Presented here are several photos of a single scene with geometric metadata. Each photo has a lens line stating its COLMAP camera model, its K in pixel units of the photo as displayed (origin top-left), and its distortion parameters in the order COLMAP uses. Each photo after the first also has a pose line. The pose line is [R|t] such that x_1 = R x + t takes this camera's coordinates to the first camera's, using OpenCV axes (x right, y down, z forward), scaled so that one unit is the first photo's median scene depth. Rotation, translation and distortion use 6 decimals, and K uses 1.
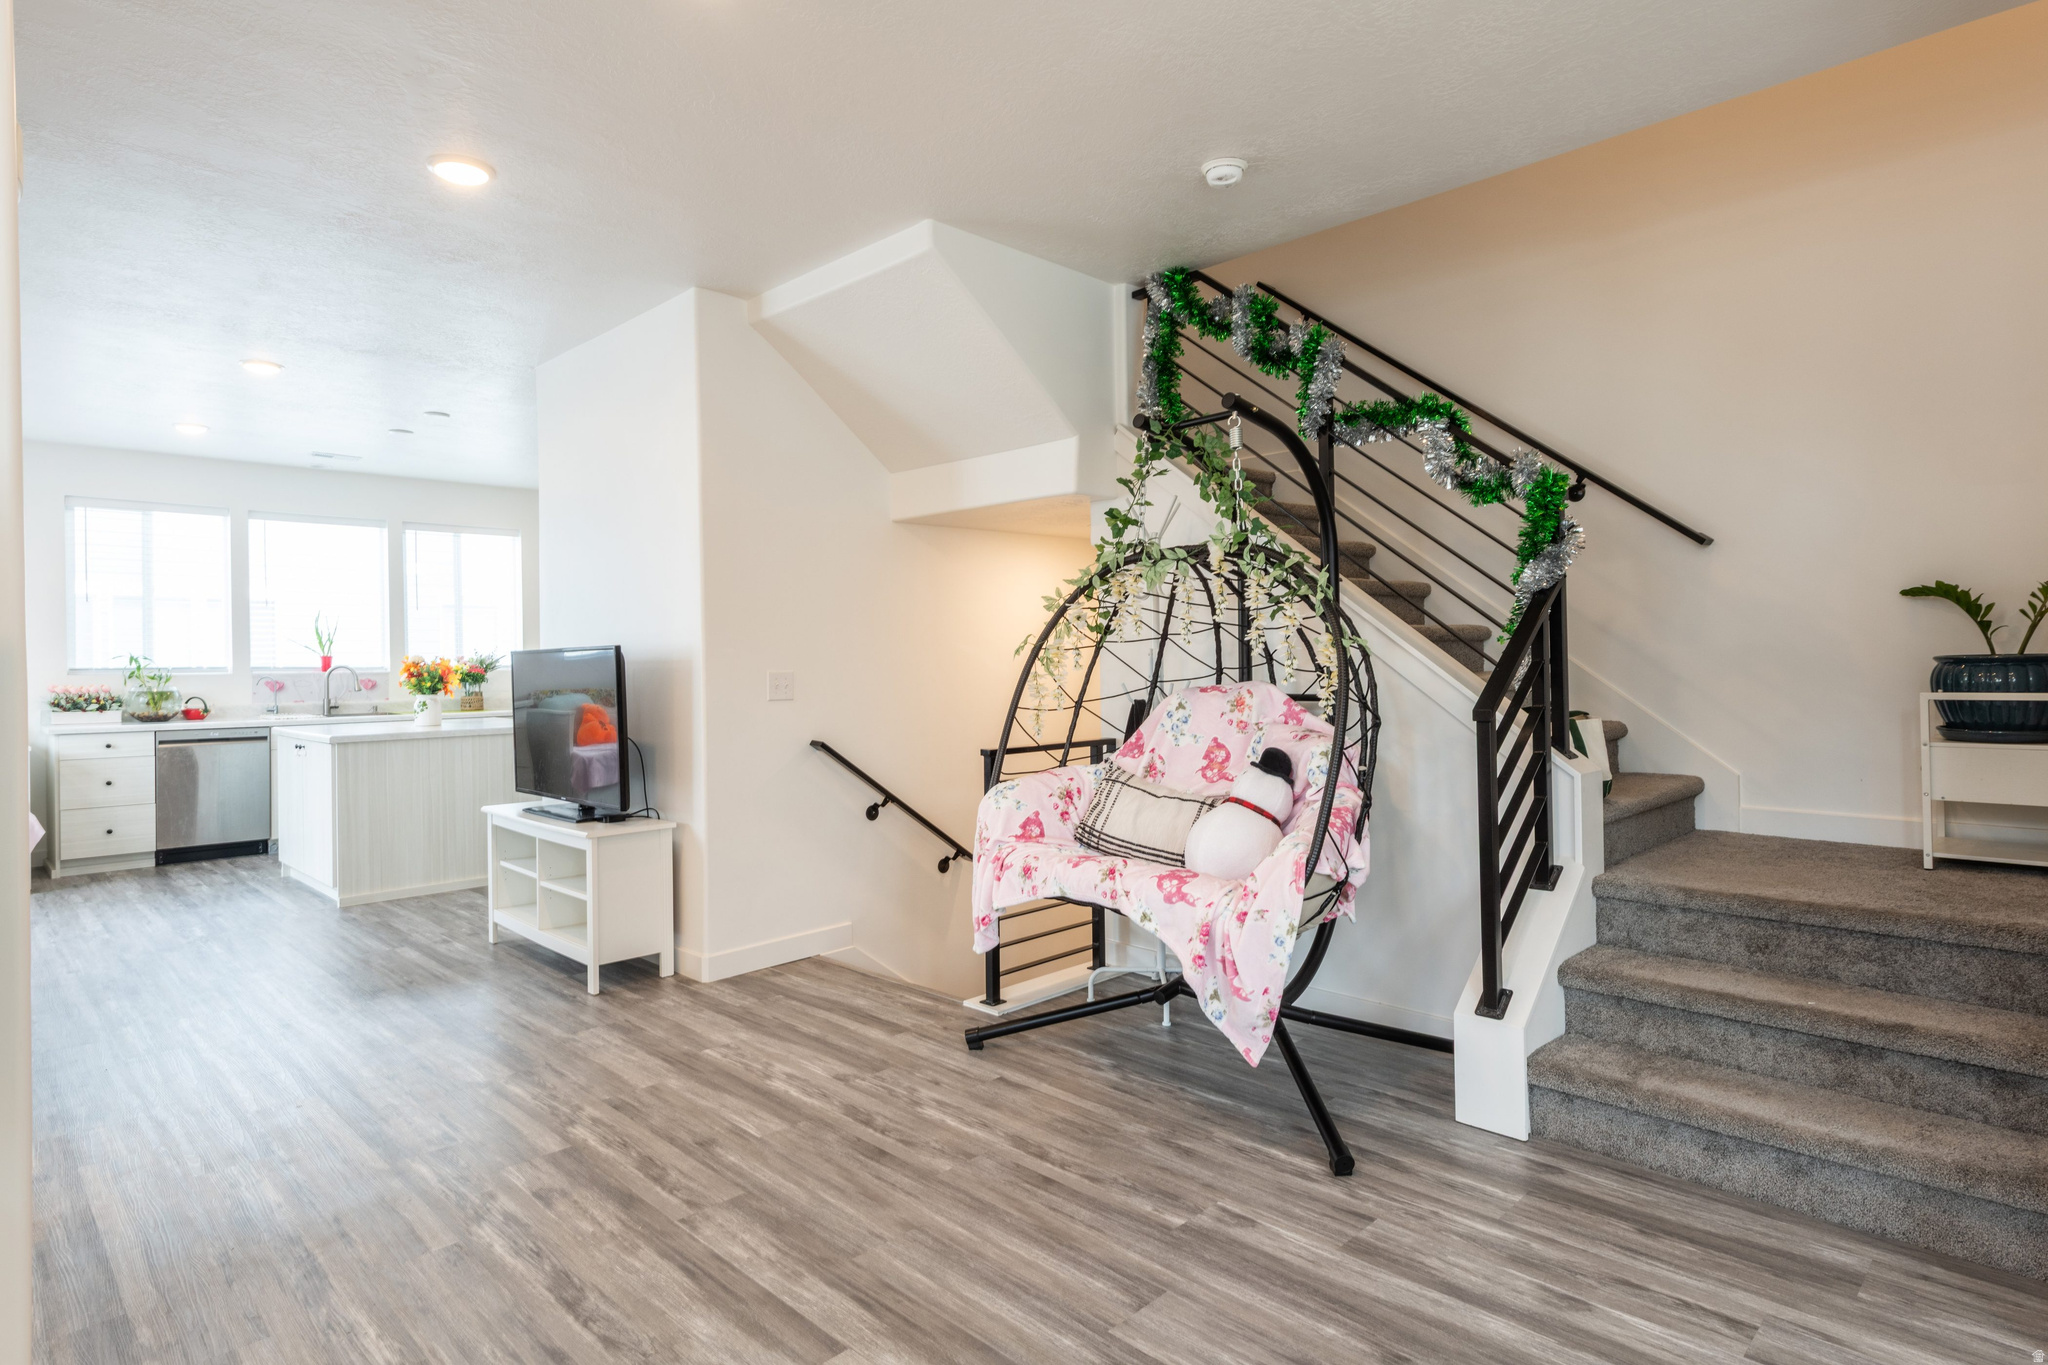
lens RADIAL K [[1101.2, 0, 1036.9], [0, 1101.2, 673.4], [0, 0, 1]] dist [0.001413, -0.000936]
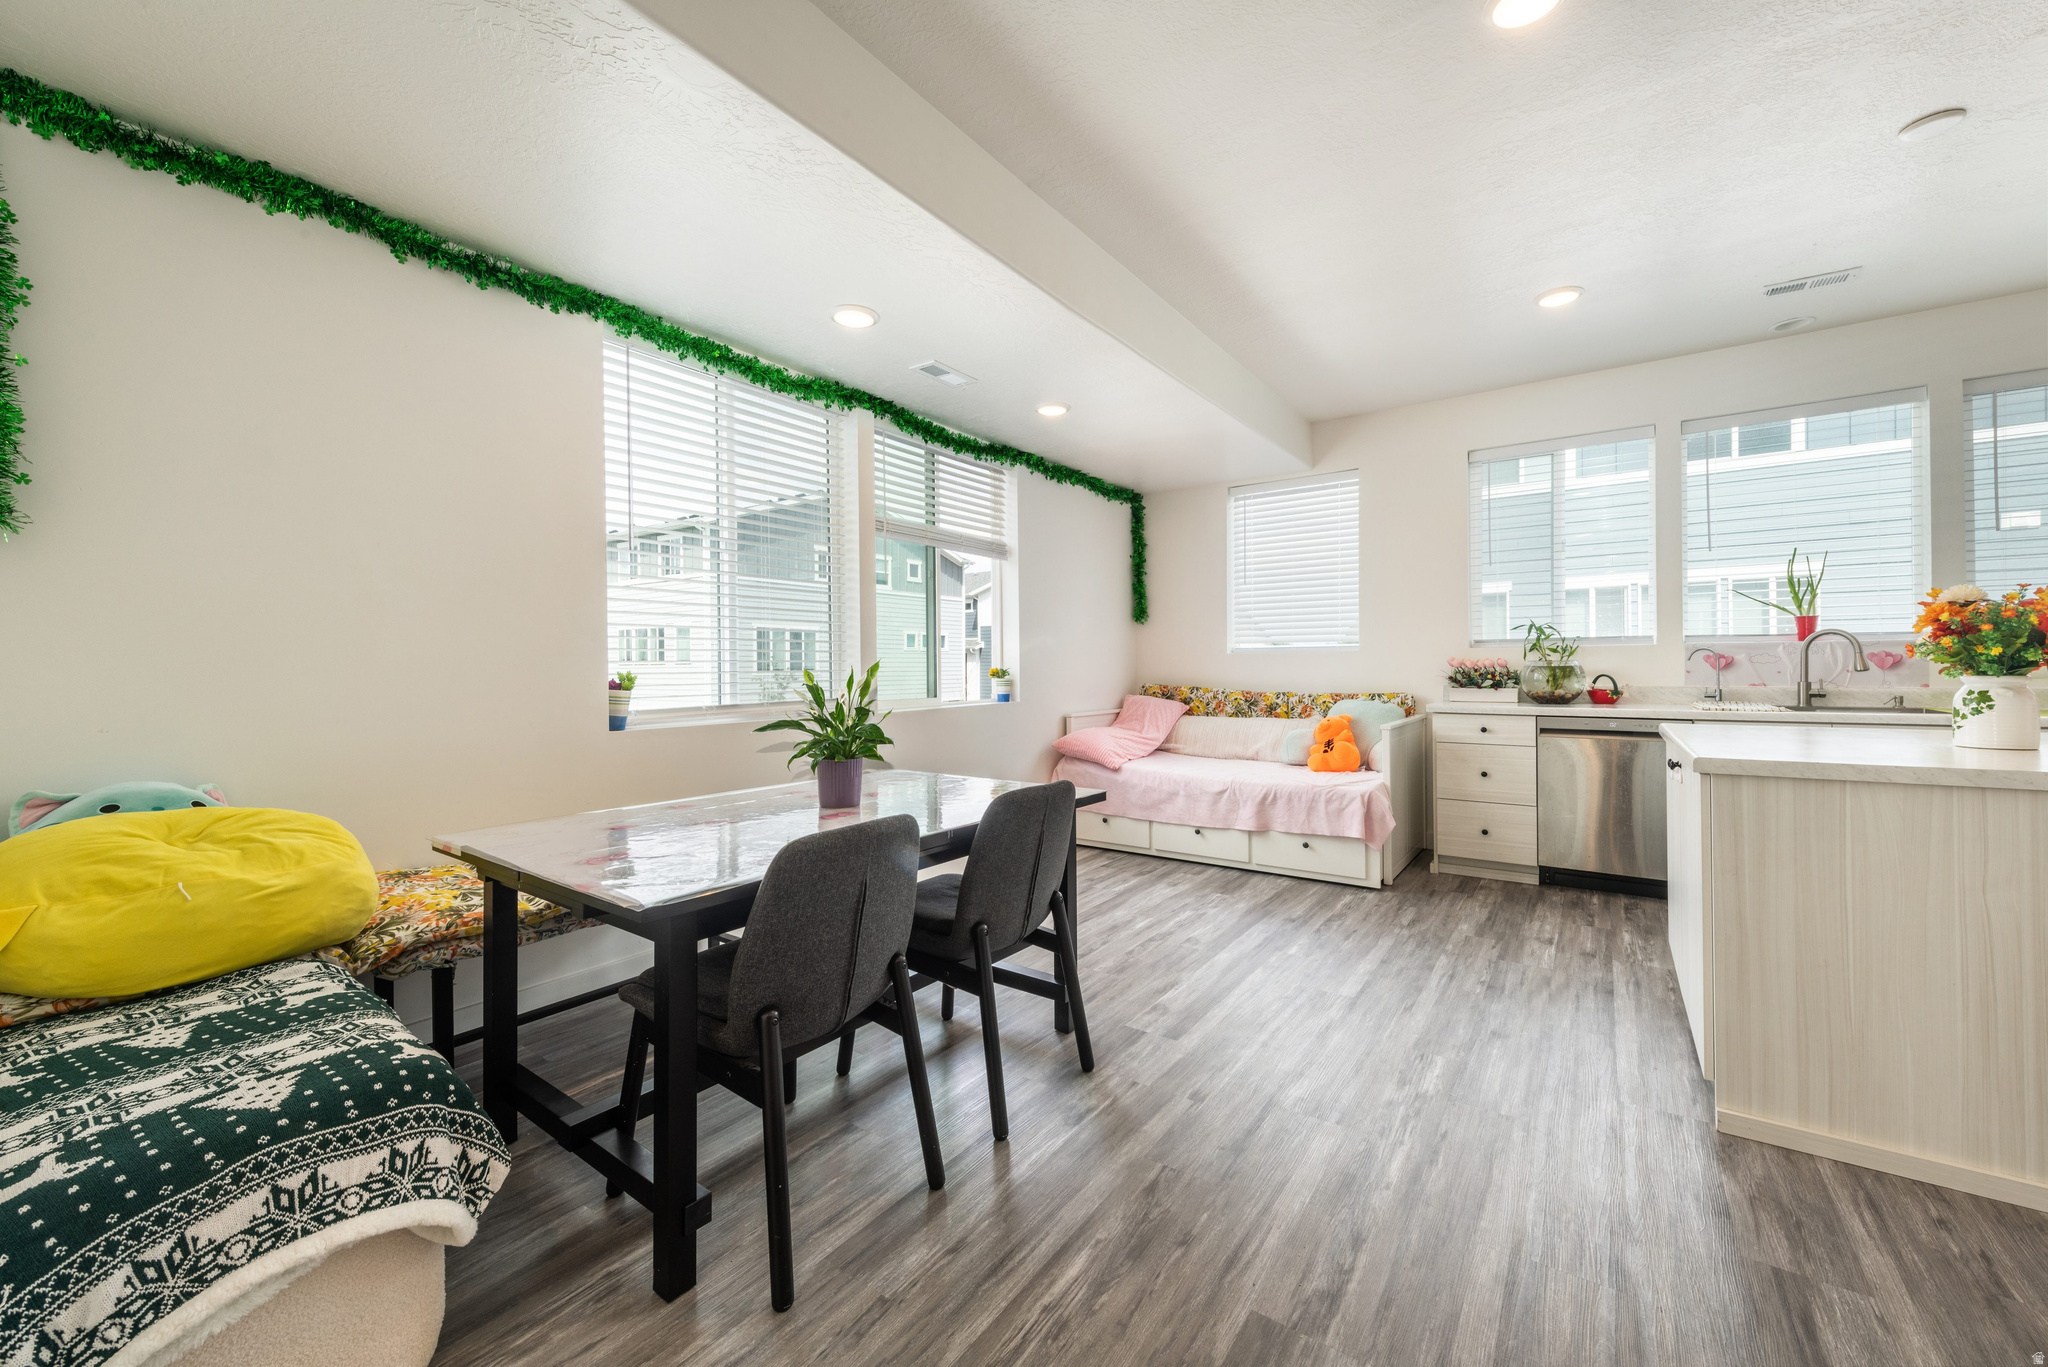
lens RADIAL K [[809.1, 0, 1023.1], [0, 809.1, 674.3], [0, 0, 1]] dist [0.002328, -0.000473]
pose [[0.151201, 0.018326, -0.988333, -0.277580], [-0.004706, 0.999830, 0.017819, 0.013895], [0.988492, 0.001957, 0.151262, 0.538254]]
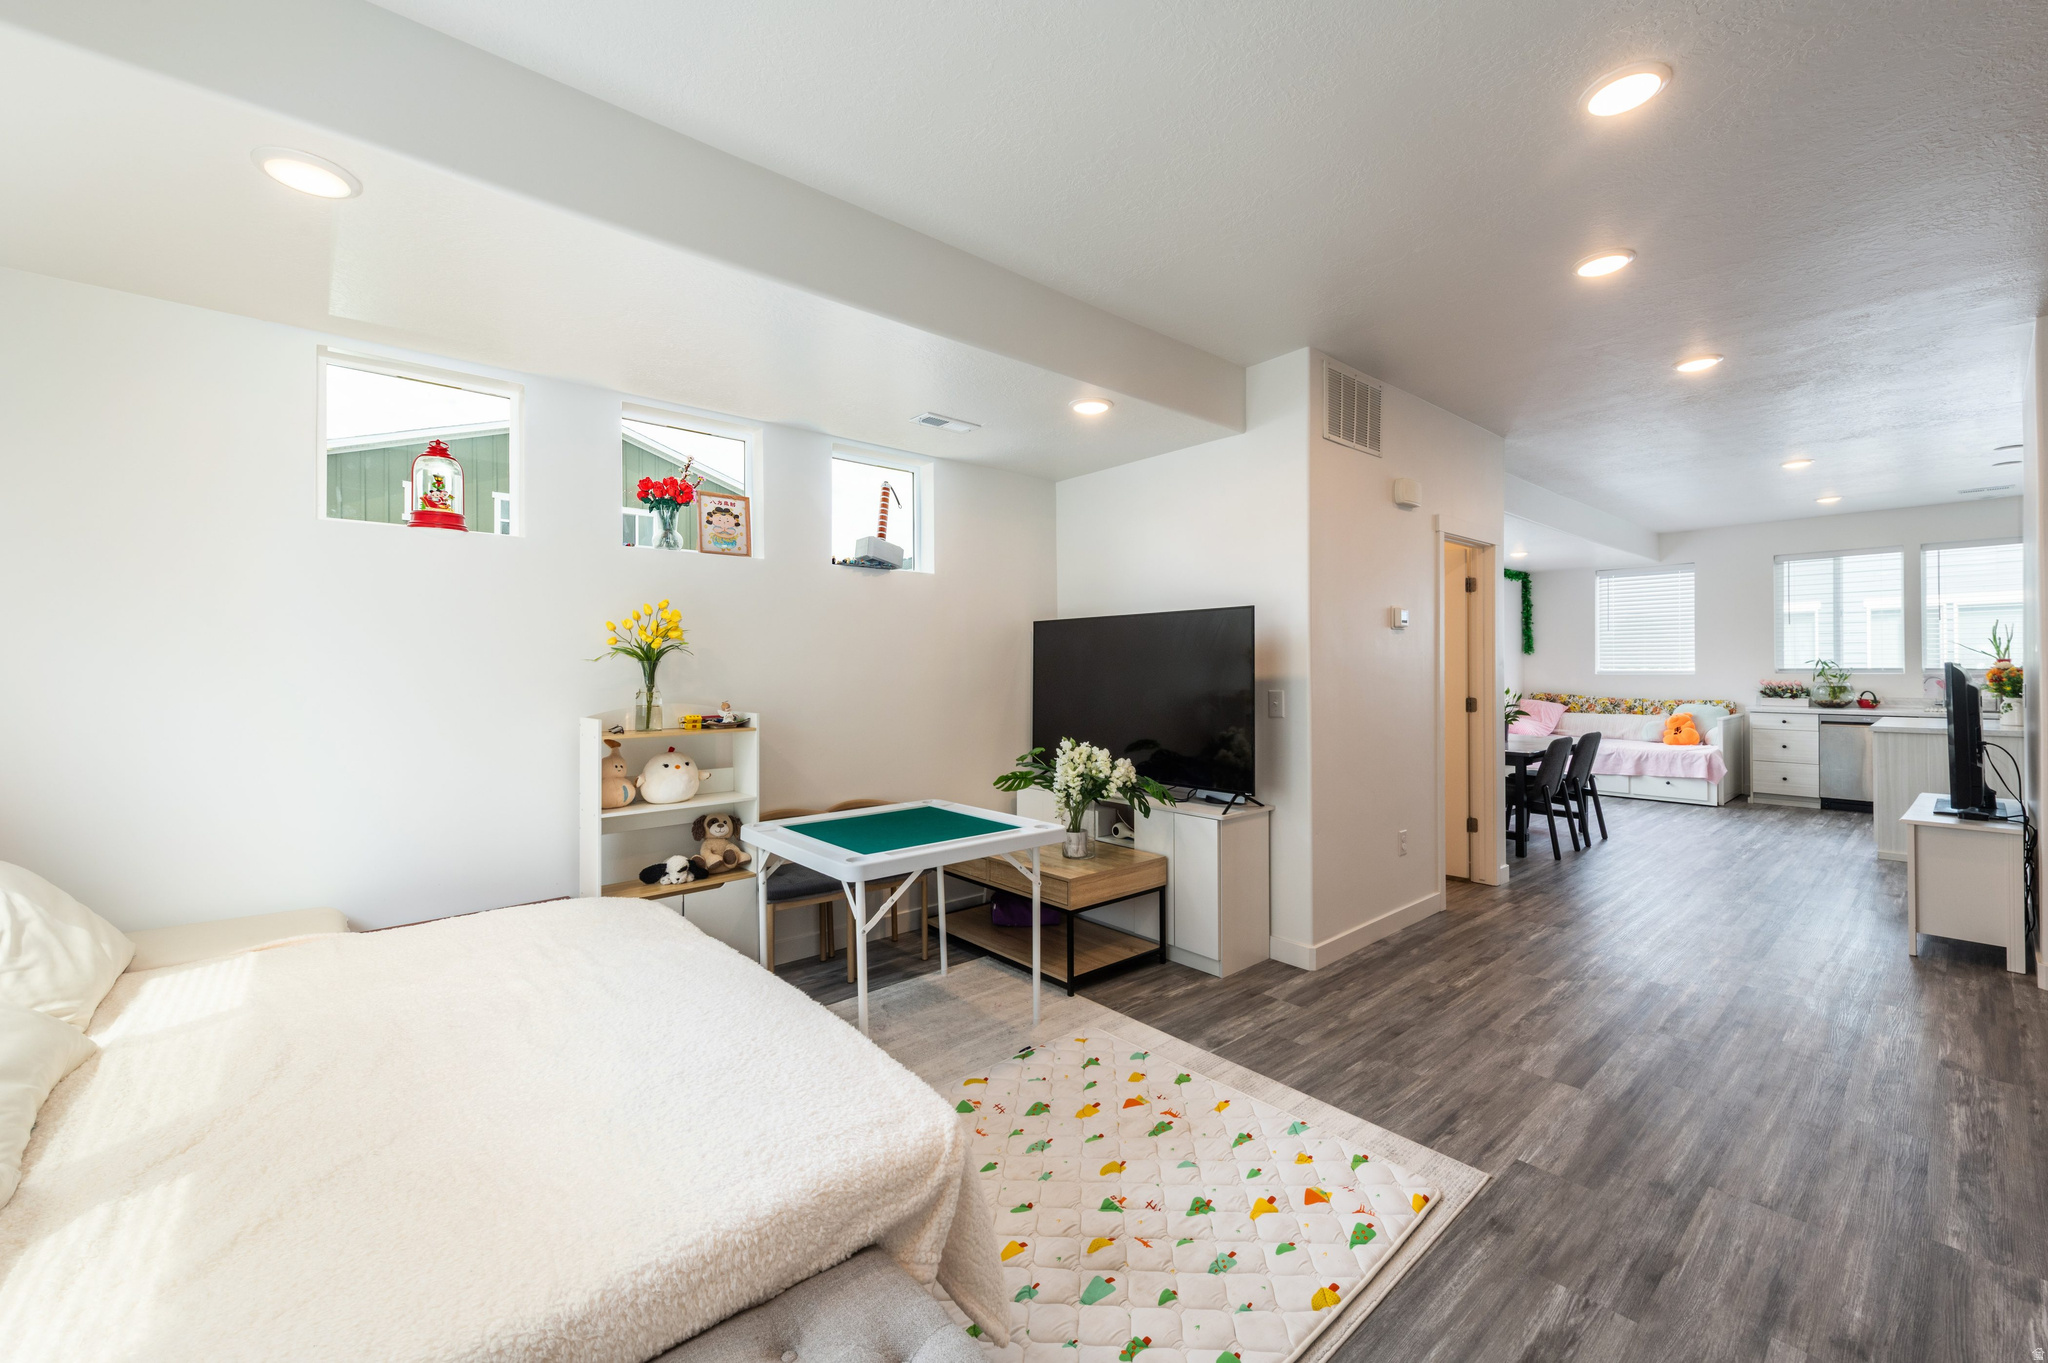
lens RADIAL K [[809.1, 0, 1023.1], [0, 809.1, 672.3], [0, 0, 1]] dist [0.002328, -0.000473]
pose [[-0.095044, 0.017215, -0.995324, 0.335393], [-0.002469, 0.999843, 0.017529, -0.017044], [0.995470, 0.004124, -0.094987, 0.071956]]
